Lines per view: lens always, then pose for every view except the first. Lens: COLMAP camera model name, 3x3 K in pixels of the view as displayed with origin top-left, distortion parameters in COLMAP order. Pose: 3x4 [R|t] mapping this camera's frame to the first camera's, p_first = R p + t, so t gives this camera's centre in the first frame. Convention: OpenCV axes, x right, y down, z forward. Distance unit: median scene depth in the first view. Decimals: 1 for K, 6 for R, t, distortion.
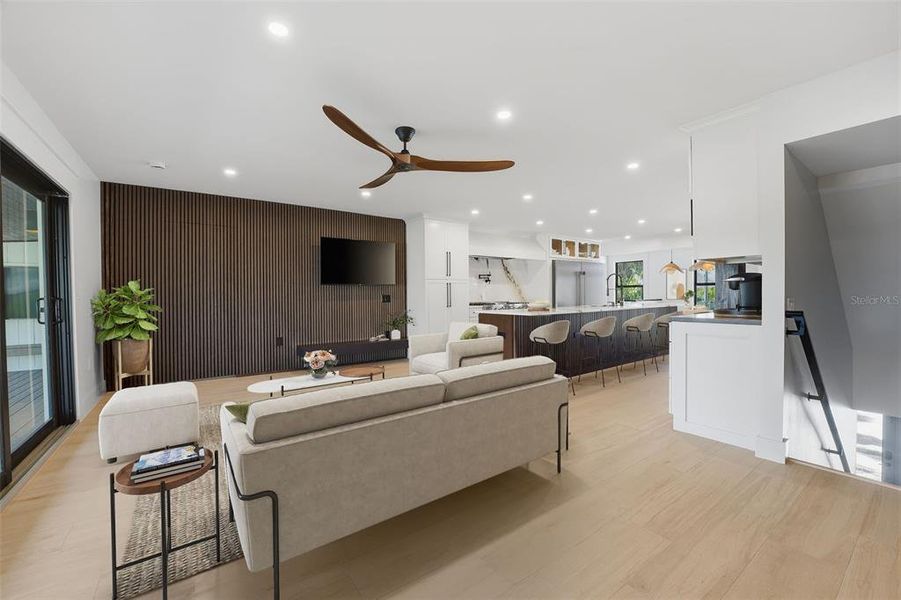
lens RADIAL K [[371.8, 0, 453.1], [0, 371.8, 297.3], [0, 0, 1]] dist [-0.022009, 0.000441]
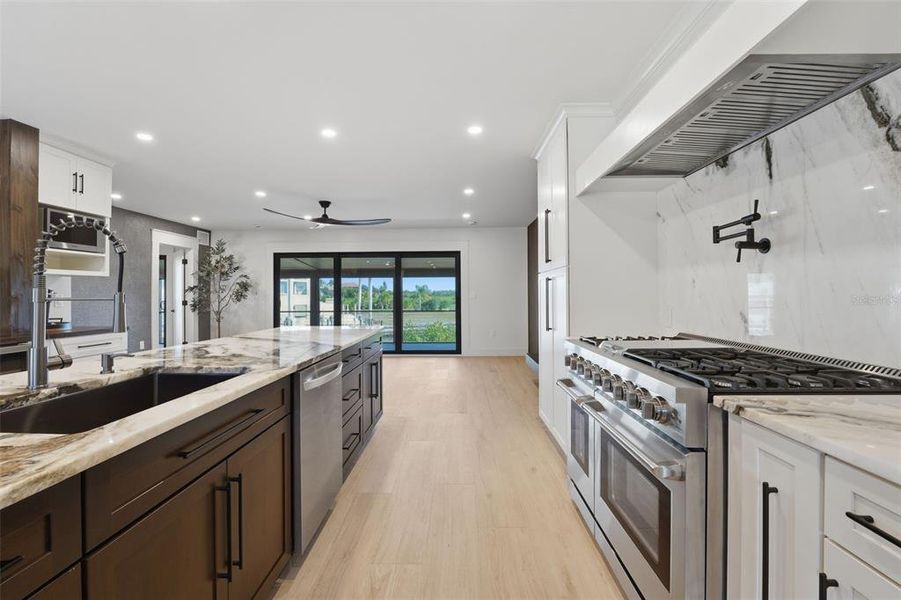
lens RADIAL K [[396.8, 0, 449.9], [0, 396.8, 291.8], [0, 0, 1]] dist [-0.018433, 0.000449]
pose [[-0.607189, 0.010343, -0.794490, 0.348928], [0.008691, 0.999942, 0.006376, -0.019384], [0.794510, -0.003033, -0.607244, 0.926990]]
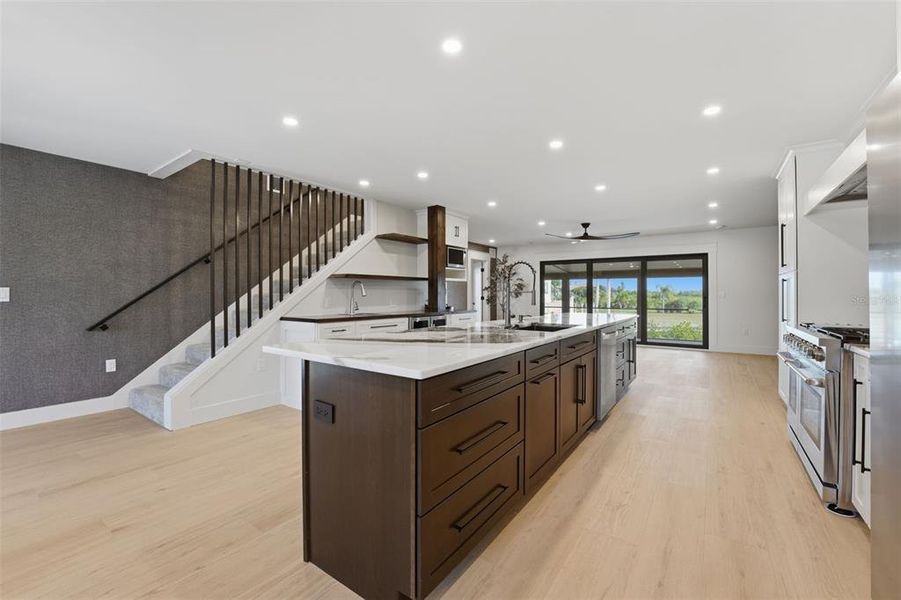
lens RADIAL K [[378.9, 0, 450.9], [0, 378.9, 292.5], [0, 0, 1]] dist [-0.025490, -0.000091]
pose [[-0.946452, 0.008788, -0.322726, 0.503743], [0.008115, 0.999961, 0.003433, -0.018034], [0.322744, 0.000630, -0.946486, 1.058762]]
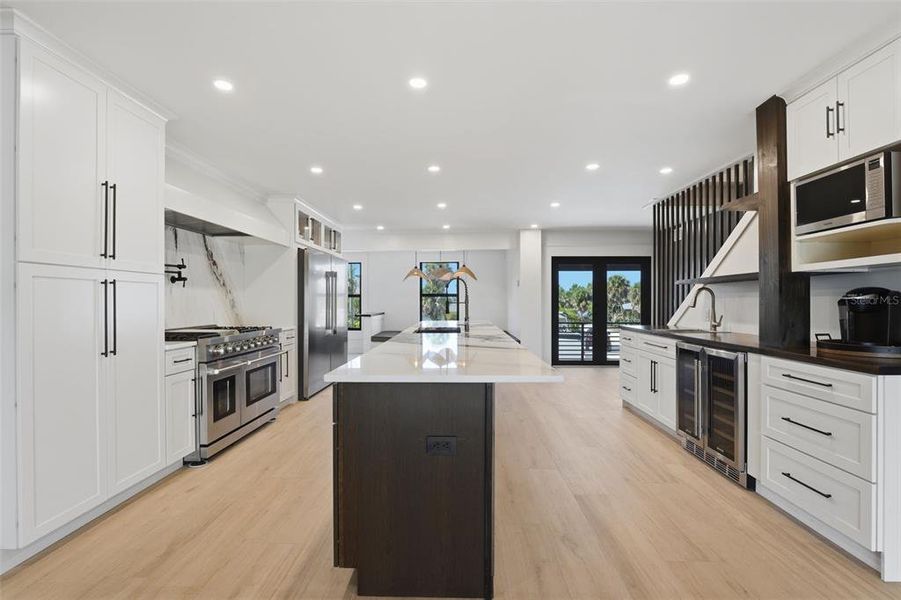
lens RADIAL K [[418.0, 0, 450.5], [0, 418.0, 300.0], [0, 0, 1]] dist [-0.019479, 0.000770]
pose [[0.607509, 0.009903, 0.794251, -0.088956], [0.000478, 0.999918, -0.012833, -0.013018], [-0.794312, 0.008176, 0.607454, 0.425480]]
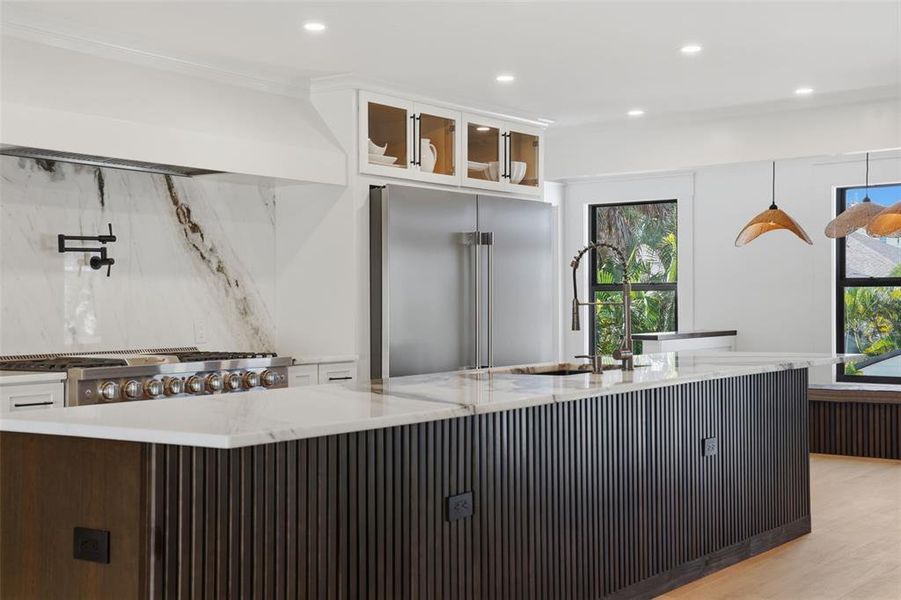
lens RADIAL K [[1200.5, 0, 450.5], [0, 1200.5, 300.0], [0, 0, 1]] dist [0.147830, 0.017417]
pose [[0.952116, 0.004649, 0.305702, 0.063619], [-0.001497, 0.999943, -0.010544, -0.011596], [-0.305733, 0.009581, 0.952069, 0.182792]]
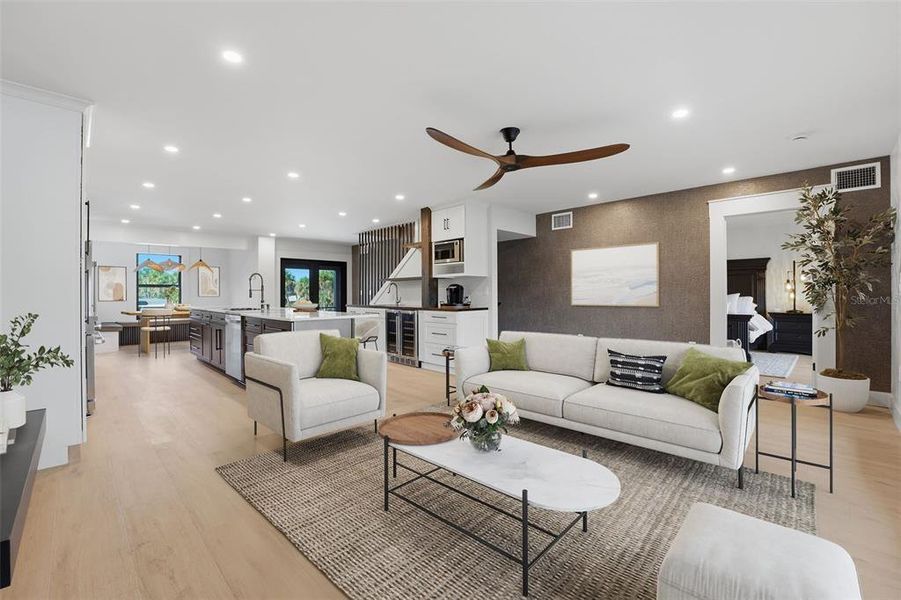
lens RADIAL K [[396.8, 0, 449.9], [0, 396.8, 291.8], [0, 0, 1]] dist [-0.018433, 0.000449]
pose [[-0.147999, 0.014049, 0.988888, -0.437133], [0.011336, 0.999858, -0.012508, -0.000821], [-0.988923, 0.009359, -0.148137, 0.488927]]
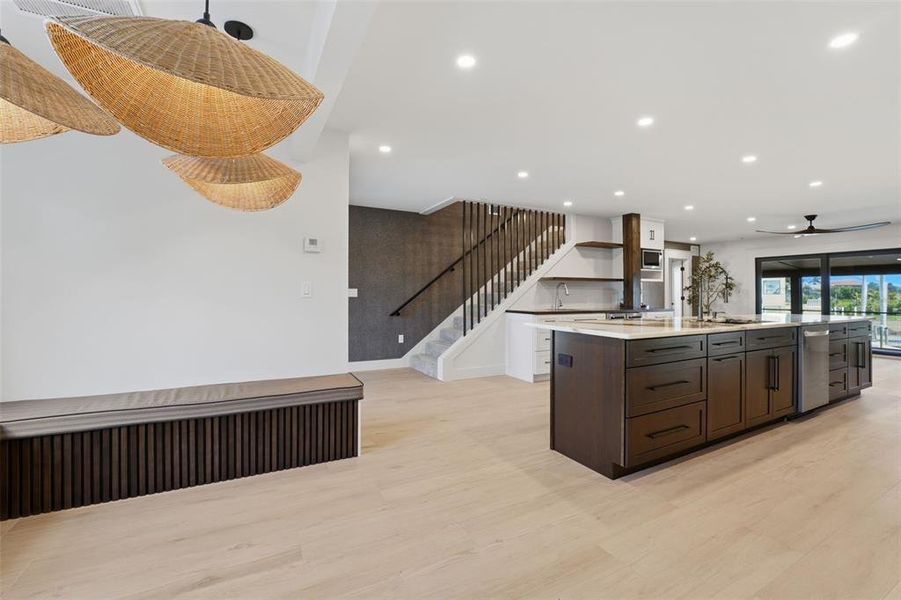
lens RADIAL K [[381.8, 0, 449.6], [0, 381.8, 287.2], [0, 0, 1]] dist [-0.025223, 0.000216]
pose [[-0.988869, 0.009465, 0.148489, 0.552750], [0.007437, 0.999871, -0.014207, -0.017517], [-0.148604, -0.012944, -0.988812, 1.200884]]
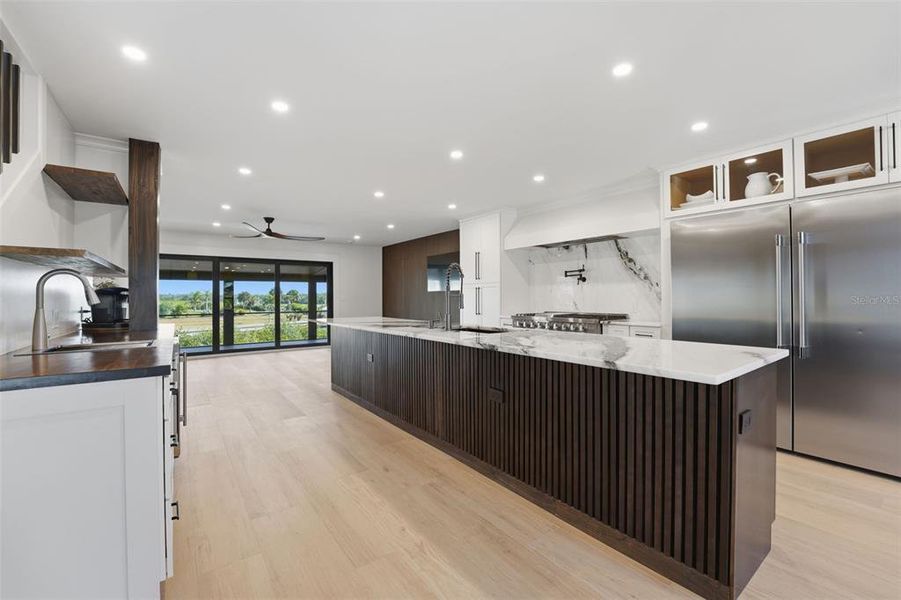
lens RADIAL K [[371.8, 0, 453.1], [0, 371.8, 297.3], [0, 0, 1]] dist [-0.022009, 0.000441]
pose [[0.012332, 0.008463, -0.999888, 0.672468], [-0.002827, 0.999960, 0.008428, -0.017048], [0.999920, 0.002723, 0.012355, 0.717891]]
